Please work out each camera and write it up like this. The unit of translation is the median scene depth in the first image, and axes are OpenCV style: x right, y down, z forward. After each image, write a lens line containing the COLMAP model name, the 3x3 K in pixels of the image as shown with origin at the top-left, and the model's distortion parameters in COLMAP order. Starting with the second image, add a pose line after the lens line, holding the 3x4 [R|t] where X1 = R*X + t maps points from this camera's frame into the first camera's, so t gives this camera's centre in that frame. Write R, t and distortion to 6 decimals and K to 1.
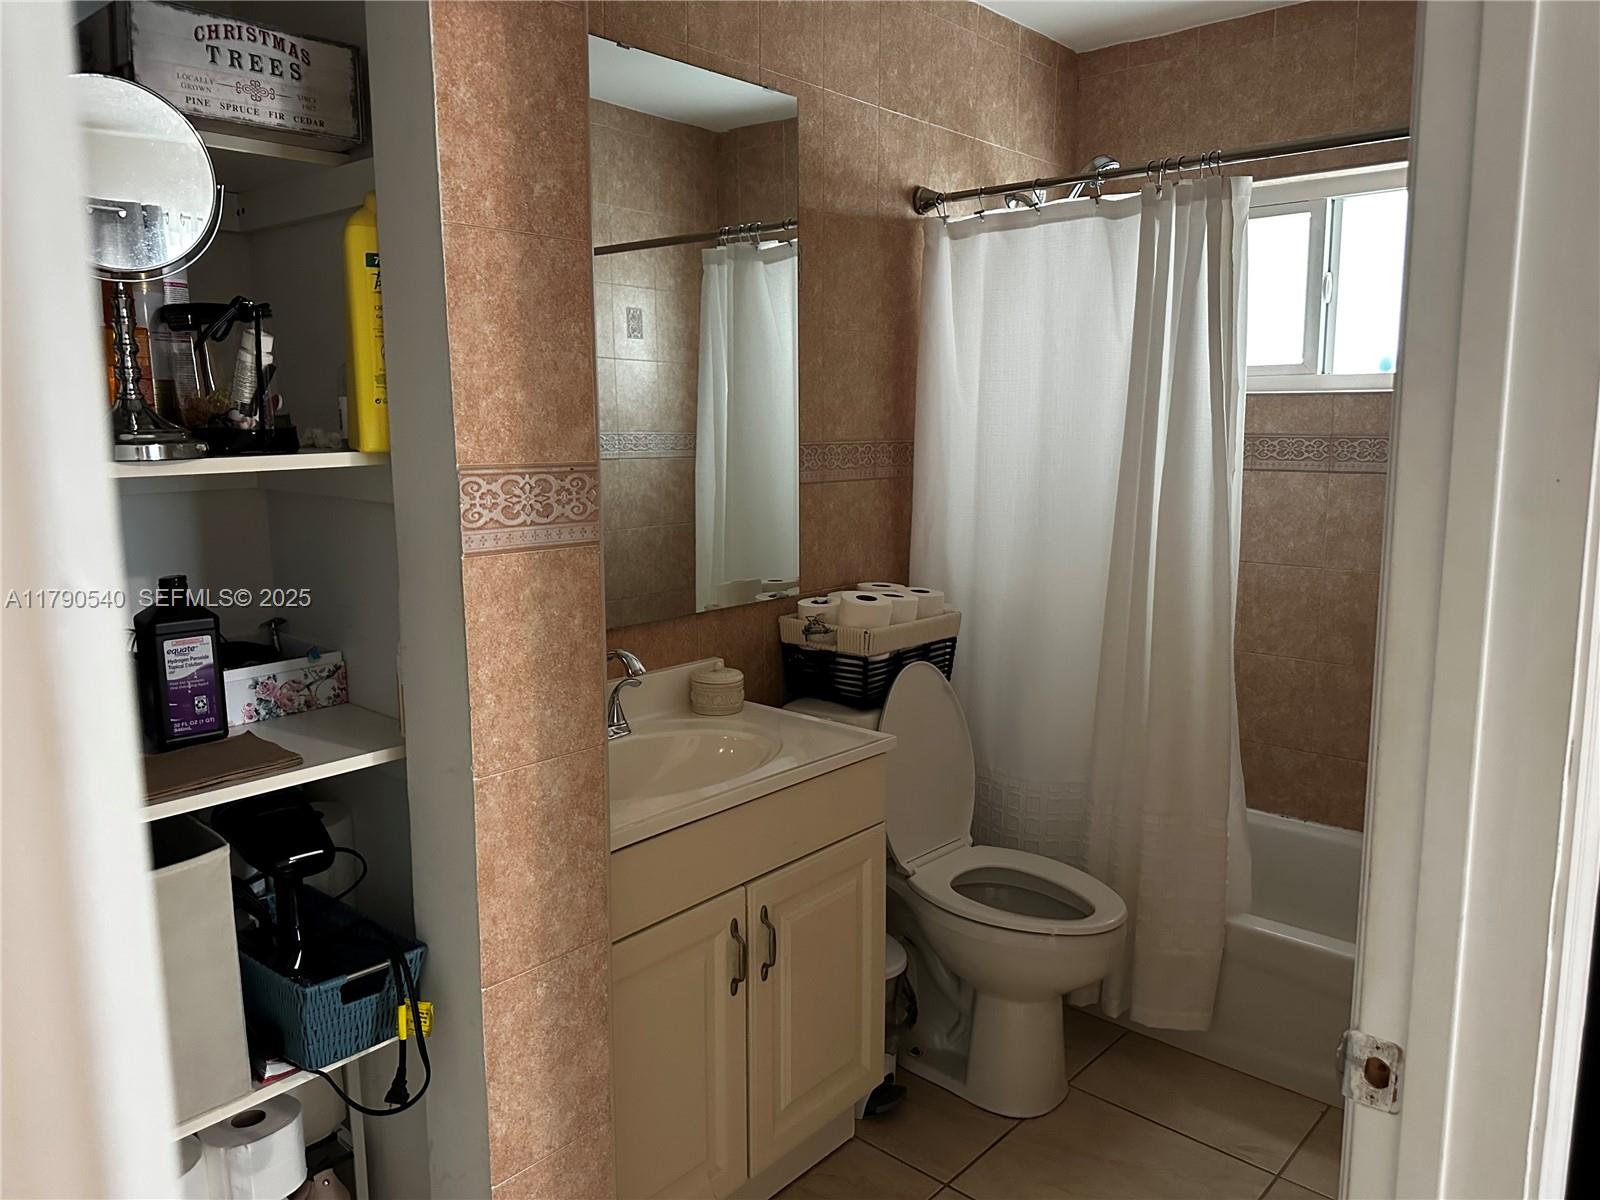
lens RADIAL K [[1132.9, 0, 811.4], [0, 1132.9, 600.2], [0, 0, 1]] dist [0.159994, -0.251389]
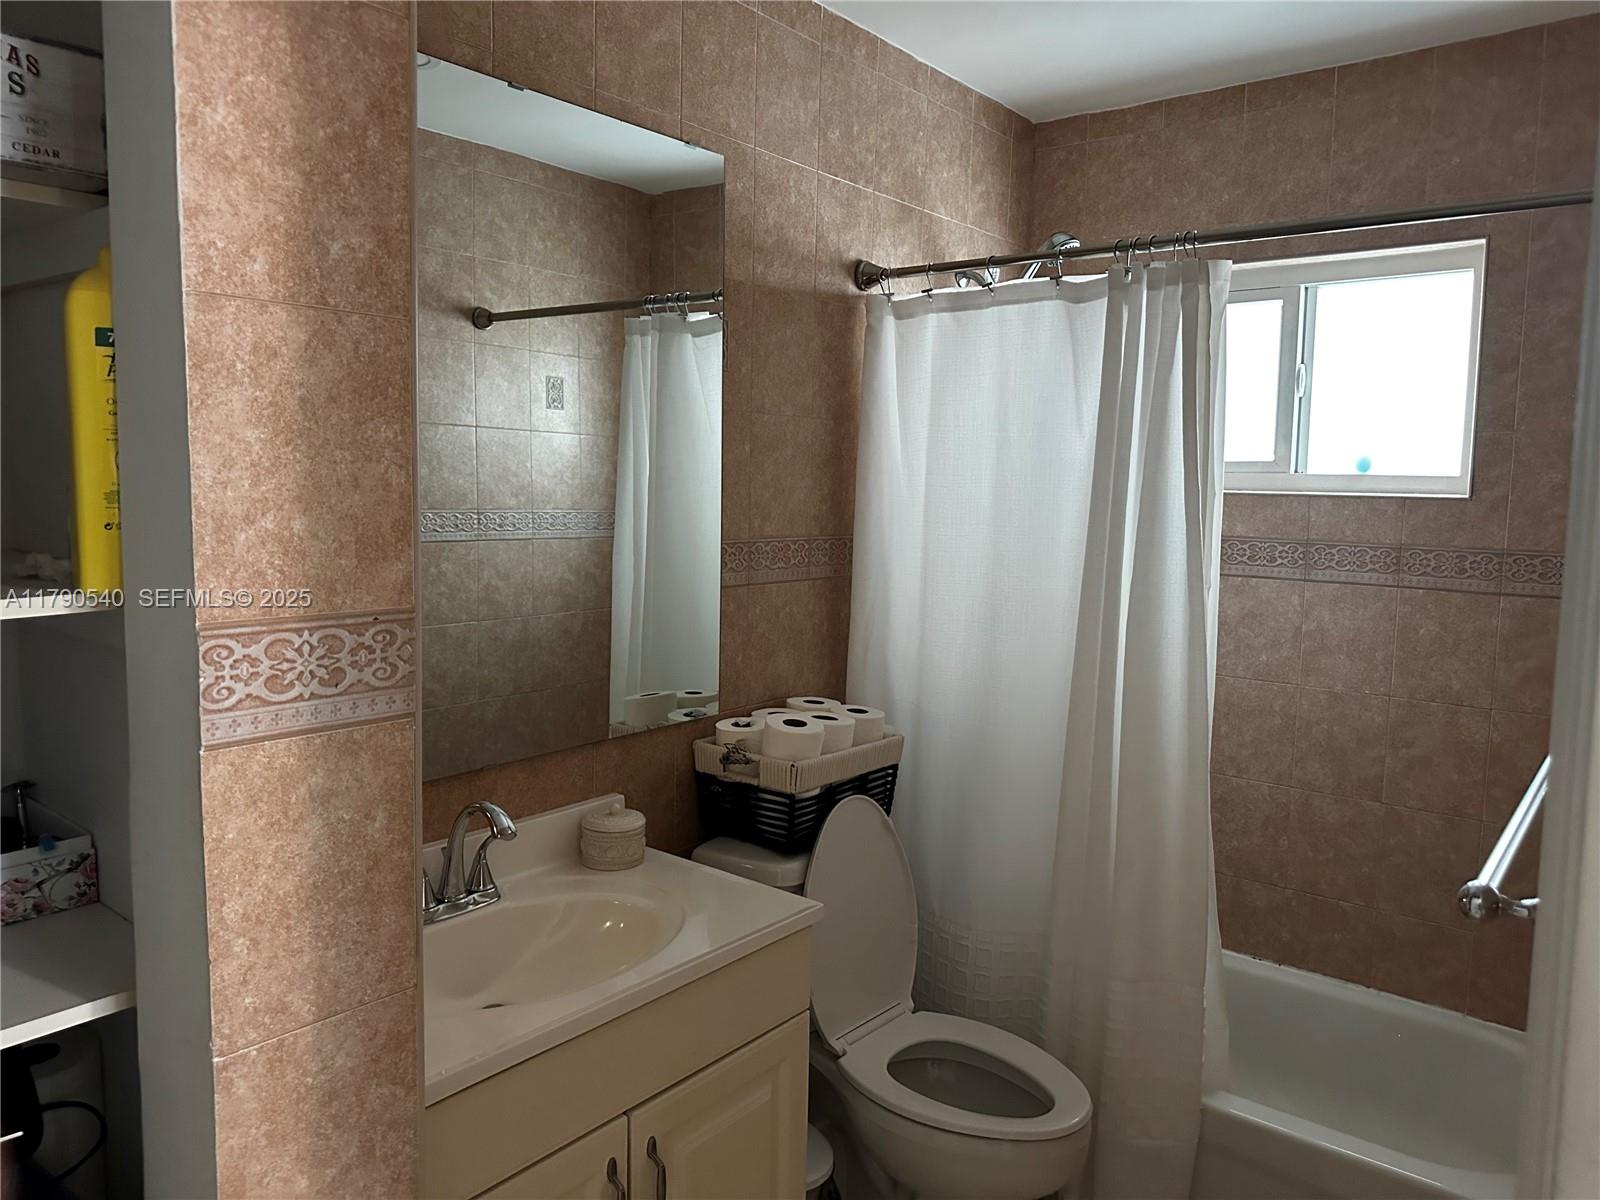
lens RADIAL K [[1096.4, 0, 809.0], [0, 1096.4, 599.1], [0, 0, 1]] dist [0.110783, -0.106298]
pose [[0.998997, 0.018033, 0.040983, 0.023237], [-0.016275, 0.998951, -0.042812, -0.060184], [-0.041712, 0.042102, 0.998242, 0.159426]]
